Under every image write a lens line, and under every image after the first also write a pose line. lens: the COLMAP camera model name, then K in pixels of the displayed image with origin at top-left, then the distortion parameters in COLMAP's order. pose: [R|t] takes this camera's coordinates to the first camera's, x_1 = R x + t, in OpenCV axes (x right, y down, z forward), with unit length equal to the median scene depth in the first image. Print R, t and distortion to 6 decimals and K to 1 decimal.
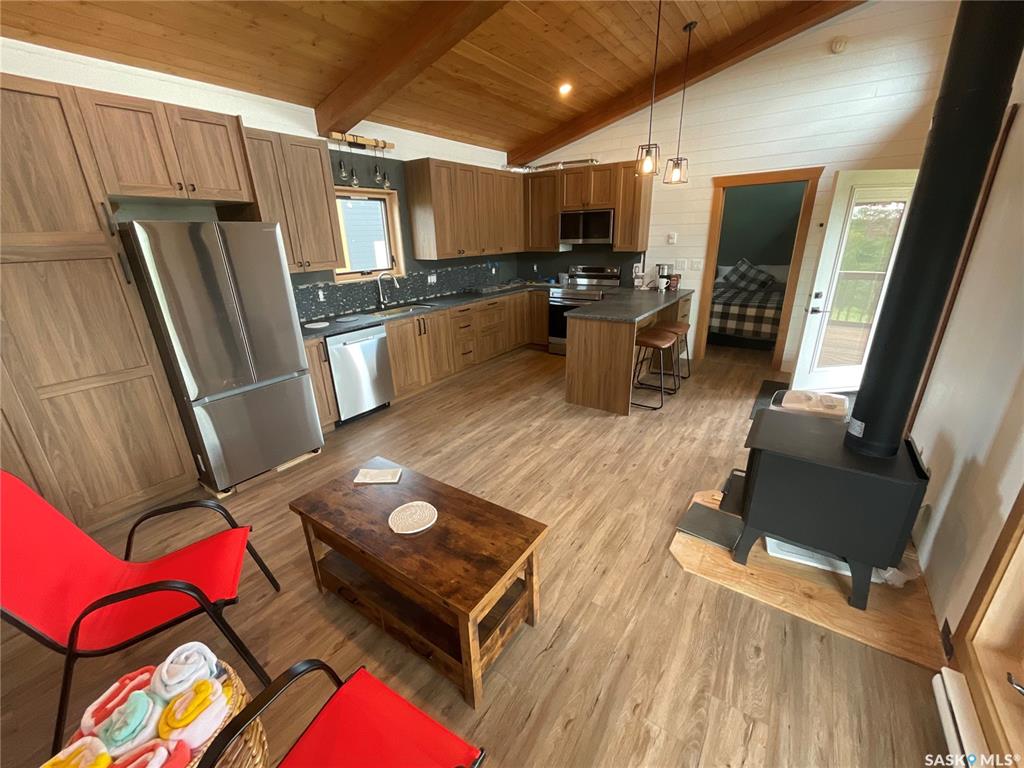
lens RADIAL K [[415.0, 0, 511.0], [0, 415.0, 384.8], [0, 0, 1]] dist [-0.001066, 0.000219]
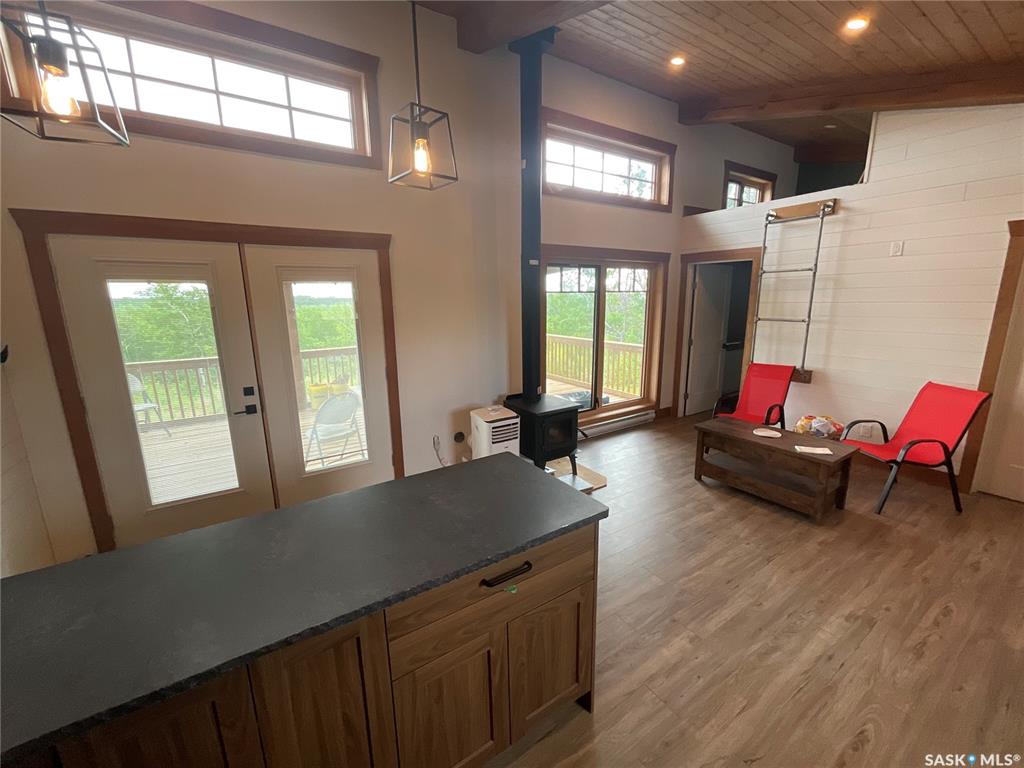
lens RADIAL K [[415.0, 0, 511.0], [0, 415.0, 384.8], [0, 0, 1]] dist [-0.001066, 0.000219]
pose [[-0.925427, -0.039536, 0.376857, 0.070688], [0.165453, 0.852568, 0.495736, -0.466808], [-0.340895, 0.521119, -0.782448, 1.249605]]
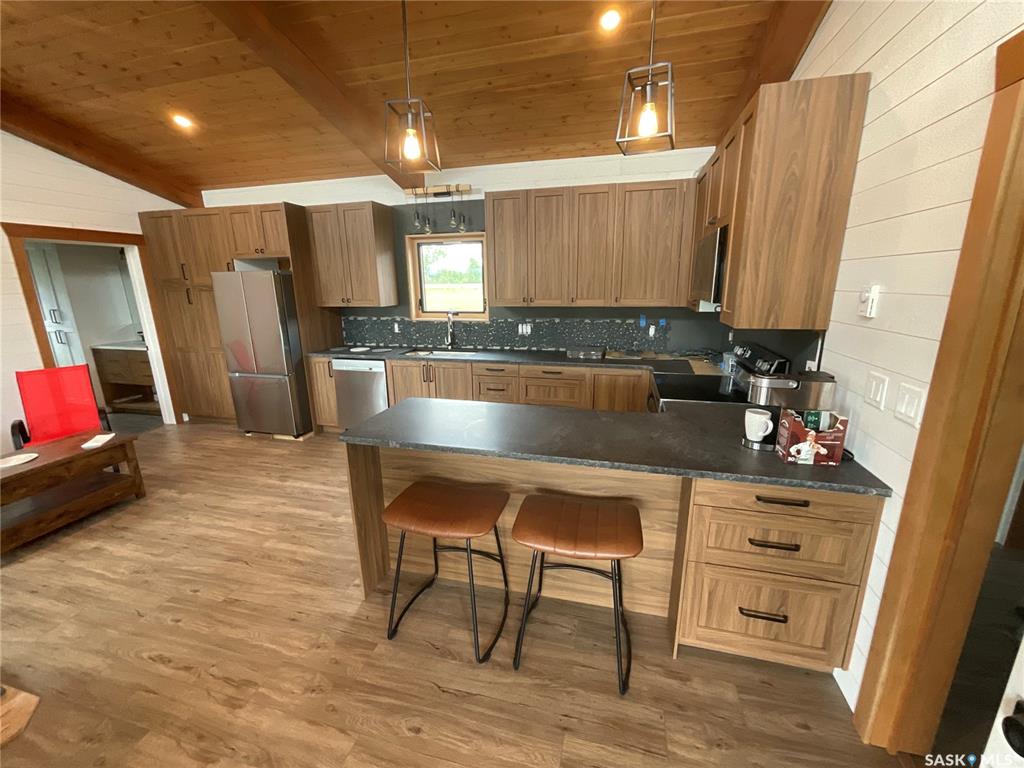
lens RADIAL K [[415.0, 0, 511.0], [0, 415.0, 384.8], [0, 0, 1]] dist [-0.001066, 0.000219]
pose [[0.344161, 0.248697, -0.905374, 0.766008], [-0.316367, 0.938610, 0.137566, -0.329529], [0.884005, 0.239085, 0.401713, 0.857491]]
